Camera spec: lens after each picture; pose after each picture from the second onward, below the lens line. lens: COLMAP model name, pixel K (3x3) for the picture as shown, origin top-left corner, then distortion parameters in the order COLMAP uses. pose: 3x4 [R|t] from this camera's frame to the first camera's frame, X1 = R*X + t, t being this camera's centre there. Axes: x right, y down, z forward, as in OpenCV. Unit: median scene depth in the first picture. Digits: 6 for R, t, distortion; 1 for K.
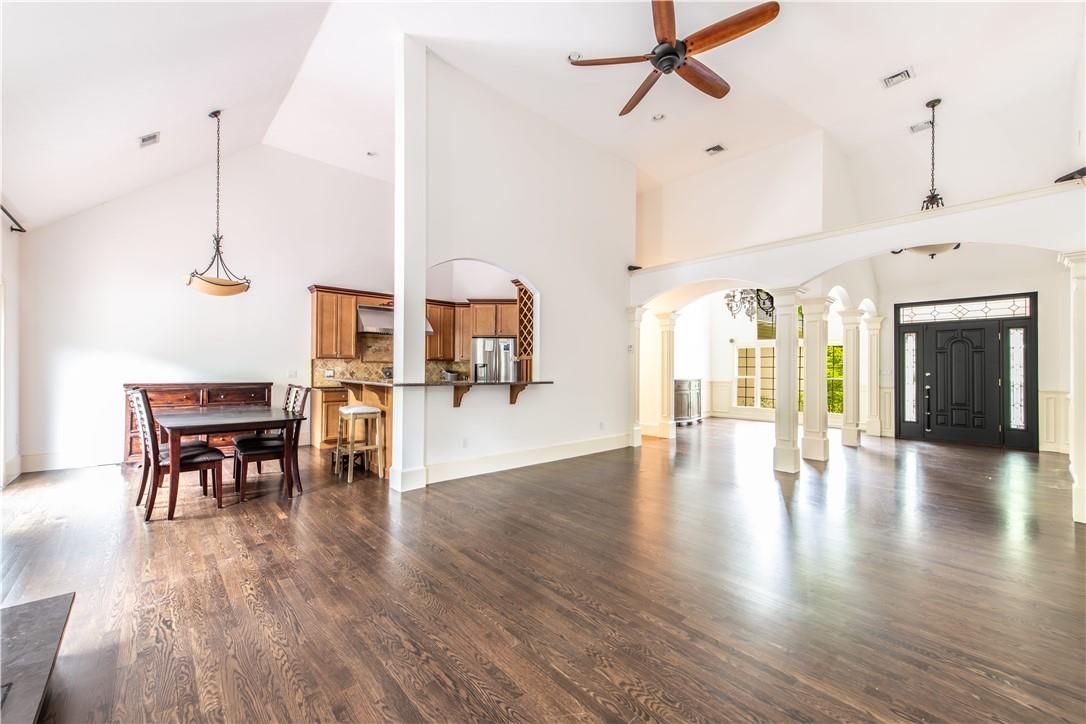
lens RADIAL K [[422.7, 0, 544.9], [0, 422.7, 369.0], [0, 0, 1]] dist [0.019925, -0.001294]
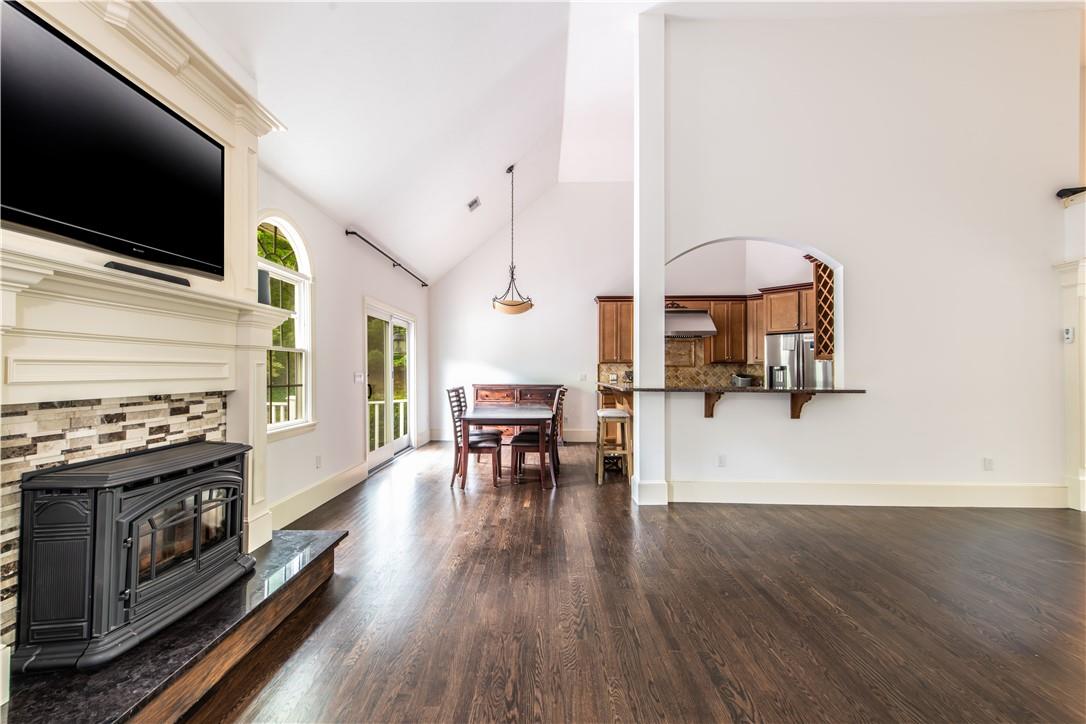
lens RADIAL K [[422.7, 0, 545.7], [0, 422.7, 366.5], [0, 0, 1]] dist [0.019925, -0.001294]
pose [[0.733138, -0.014826, -0.679918, 0.115745], [0.002798, 0.999820, -0.018784, 0.003216], [0.680074, 0.011869, 0.733047, 0.141914]]
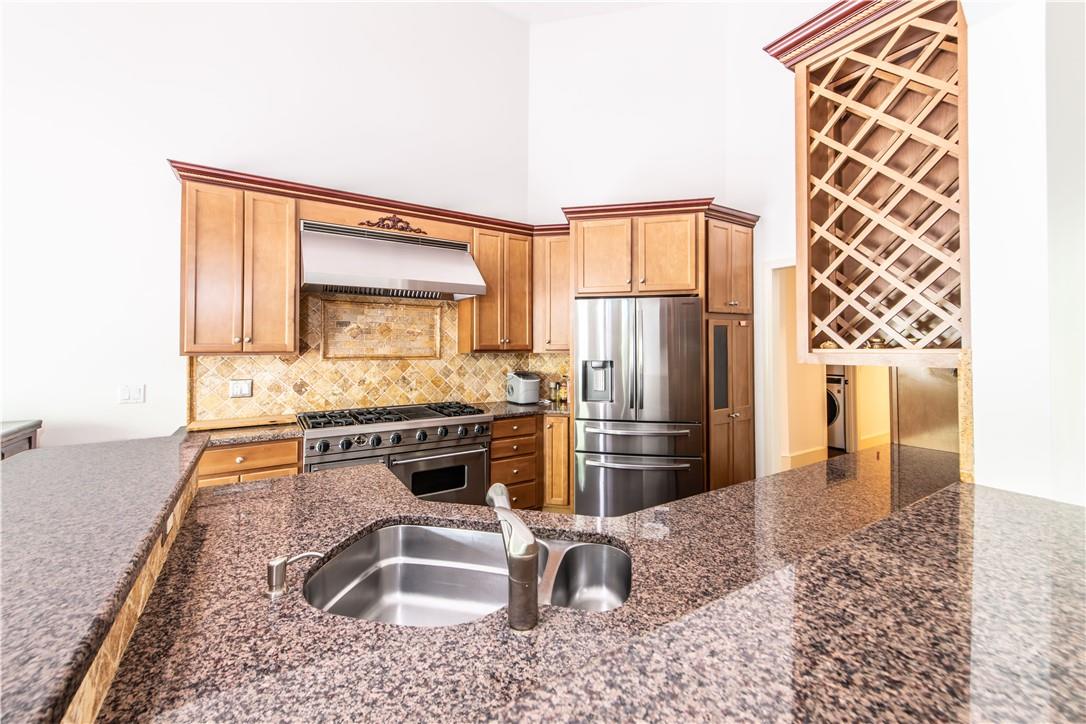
lens RADIAL K [[422.7, 0, 539.2], [0, 422.7, 343.3], [0, 0, 1]] dist [0.019925, -0.001294]
pose [[0.984957, -0.006511, -0.172675, -0.198660], [0.004791, 0.999935, -0.010373, -0.037648], [0.172731, 0.009390, 0.984924, 0.853909]]
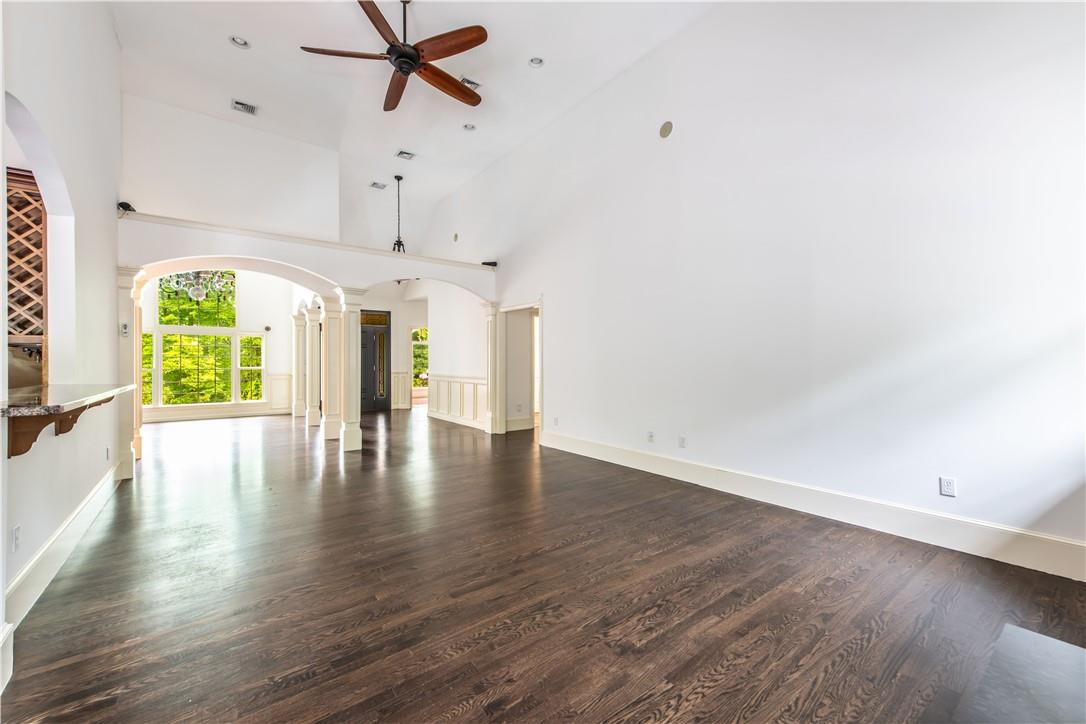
lens RADIAL K [[422.7, 0, 522.6], [0, 422.7, 362.1], [0, 0, 1]] dist [0.019925, -0.001294]
pose [[0.130398, -0.010619, 0.991405, -0.503647], [0.004224, 0.999940, 0.010155, -0.003588], [-0.991453, 0.002863, 0.130435, 0.411922]]
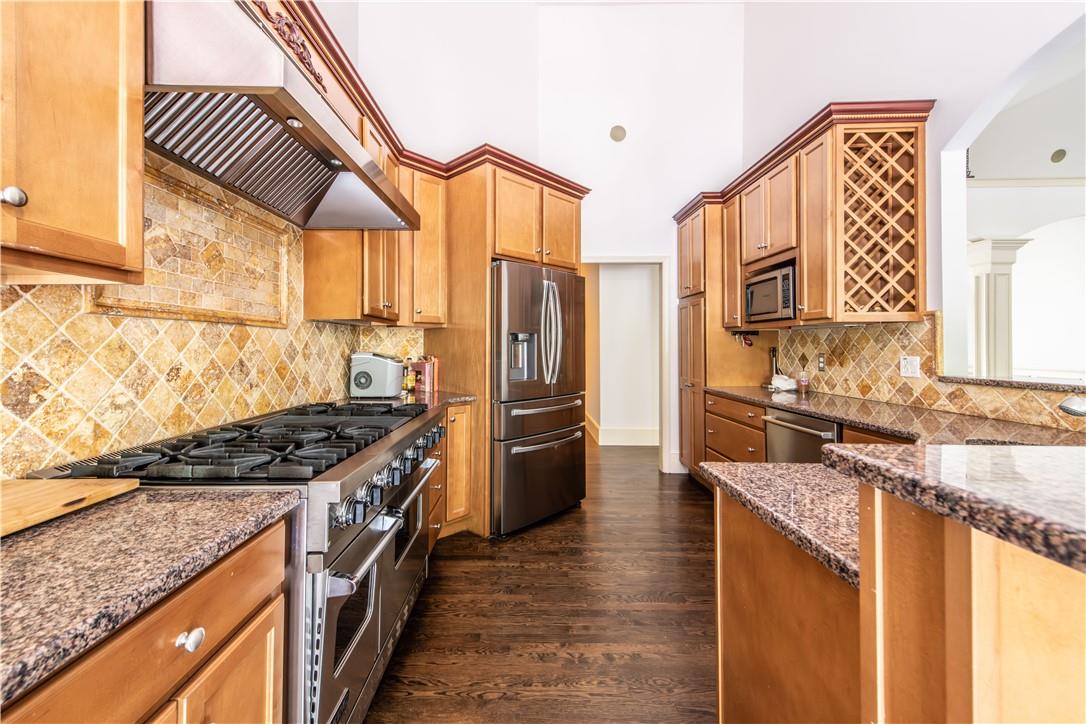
lens RADIAL K [[422.7, 0, 512.6], [0, 422.7, 341.5], [0, 0, 1]] dist [0.019925, -0.001294]
pose [[0.692584, 0.003555, 0.721328, -0.612644], [0.005106, 0.999939, -0.009831, -0.003194], [-0.721319, 0.010492, 0.692524, 1.097269]]
